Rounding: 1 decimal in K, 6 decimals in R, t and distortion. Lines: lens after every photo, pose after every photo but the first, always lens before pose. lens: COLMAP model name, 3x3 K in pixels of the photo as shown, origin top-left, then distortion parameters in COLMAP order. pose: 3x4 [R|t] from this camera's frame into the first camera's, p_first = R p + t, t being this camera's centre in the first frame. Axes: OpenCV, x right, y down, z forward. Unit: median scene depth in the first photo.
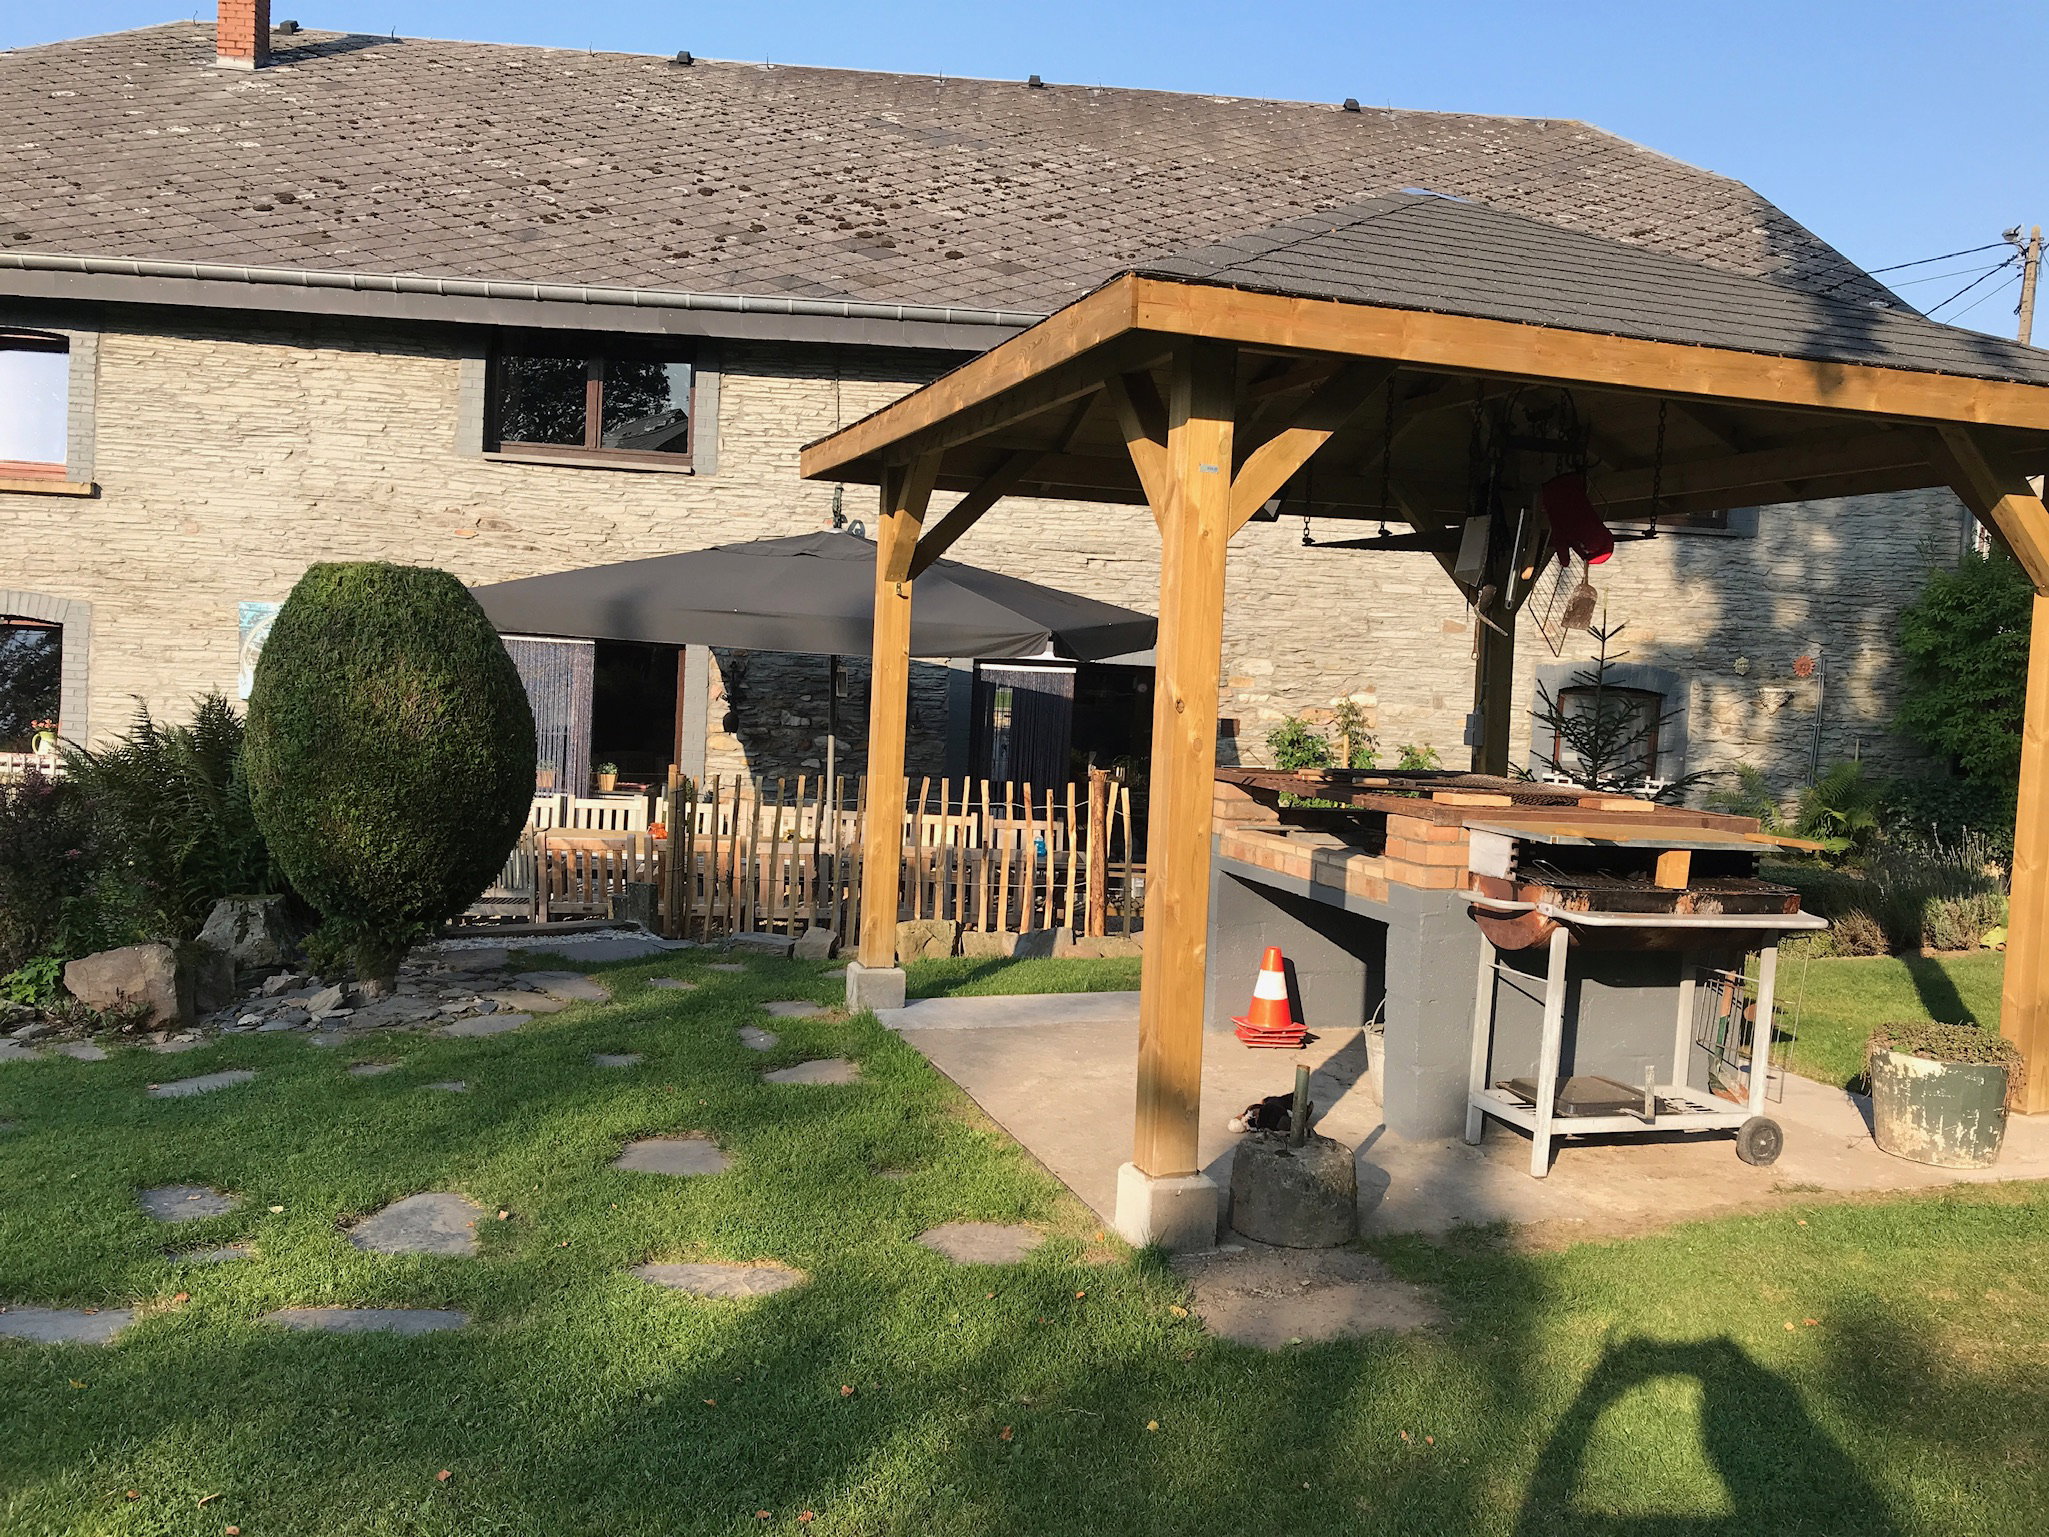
lens RADIAL K [[1677.6, 0, 1024.5], [0, 1677.6, 768.5], [0, 0, 1]] dist [0.092416, -0.123951]
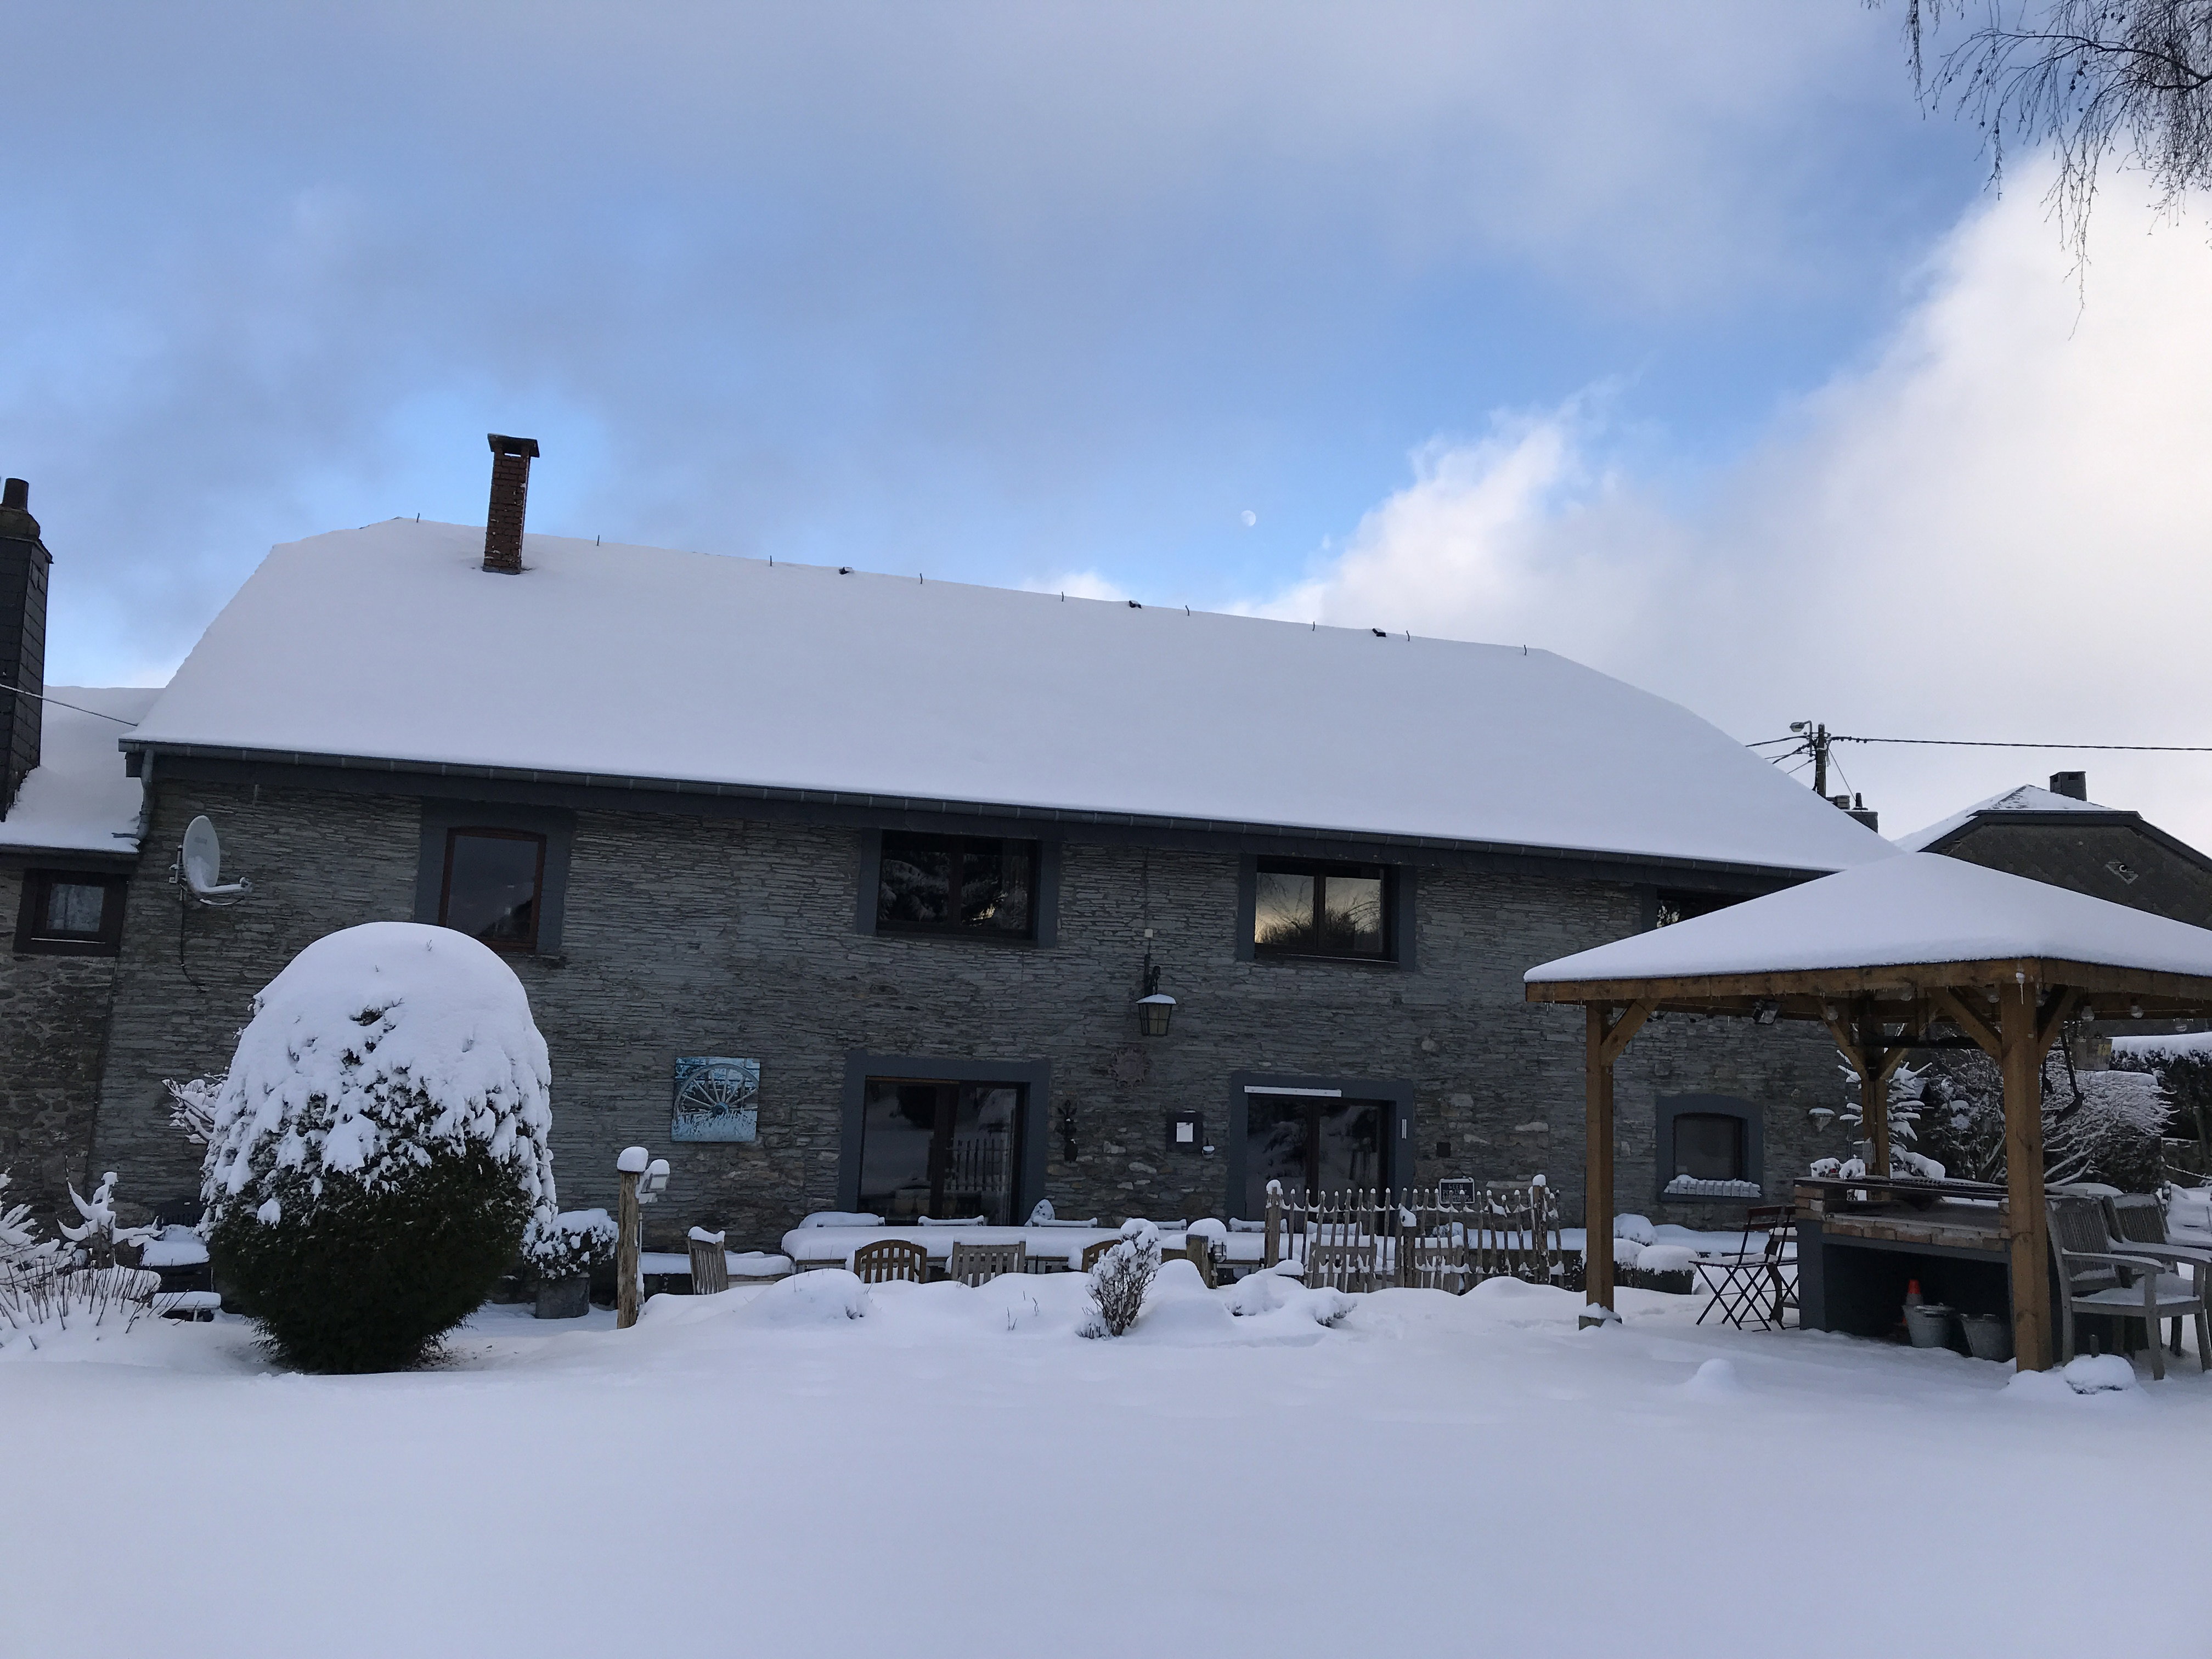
lens RADIAL K [[1811.0, 0, 1106.0], [0, 1811.0, 829.5], [0, 0, 1]] dist [0.092416, -0.123951]
pose [[0.972836, 0.023229, 0.230326, -0.460984], [0.020085, 0.982731, -0.183945, -0.014954], [-0.230621, 0.183575, 0.955570, -0.293691]]
